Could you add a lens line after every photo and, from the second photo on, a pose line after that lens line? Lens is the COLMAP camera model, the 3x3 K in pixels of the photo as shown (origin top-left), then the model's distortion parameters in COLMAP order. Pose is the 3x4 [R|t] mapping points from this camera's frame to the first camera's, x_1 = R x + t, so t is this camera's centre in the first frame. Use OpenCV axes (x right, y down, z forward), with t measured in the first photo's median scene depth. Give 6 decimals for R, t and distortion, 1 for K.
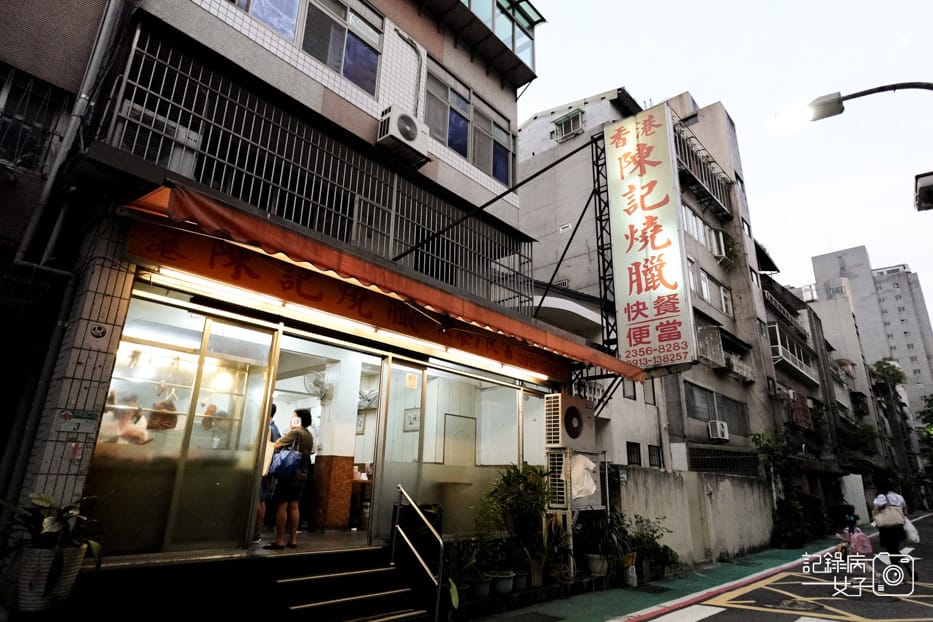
lens RADIAL K [[530.7, 0, 467.4], [0, 530.7, 311.3], [0, 0, 1]] dist [-0.000511, 0.003628]
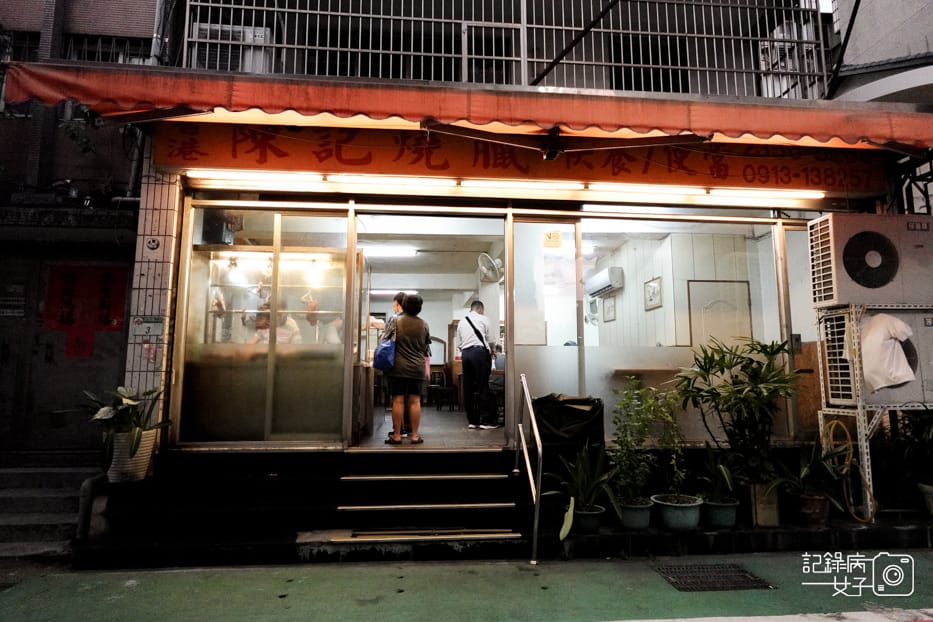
lens RADIAL K [[530.7, 0, 466.2], [0, 530.7, 311.0], [0, 0, 1]] dist [-0.000511, 0.003628]
pose [[0.736295, -0.109075, -0.667811, 0.342093], [0.227481, 0.969382, 0.092478, 0.153330], [0.637277, -0.220005, 0.738563, 0.412367]]
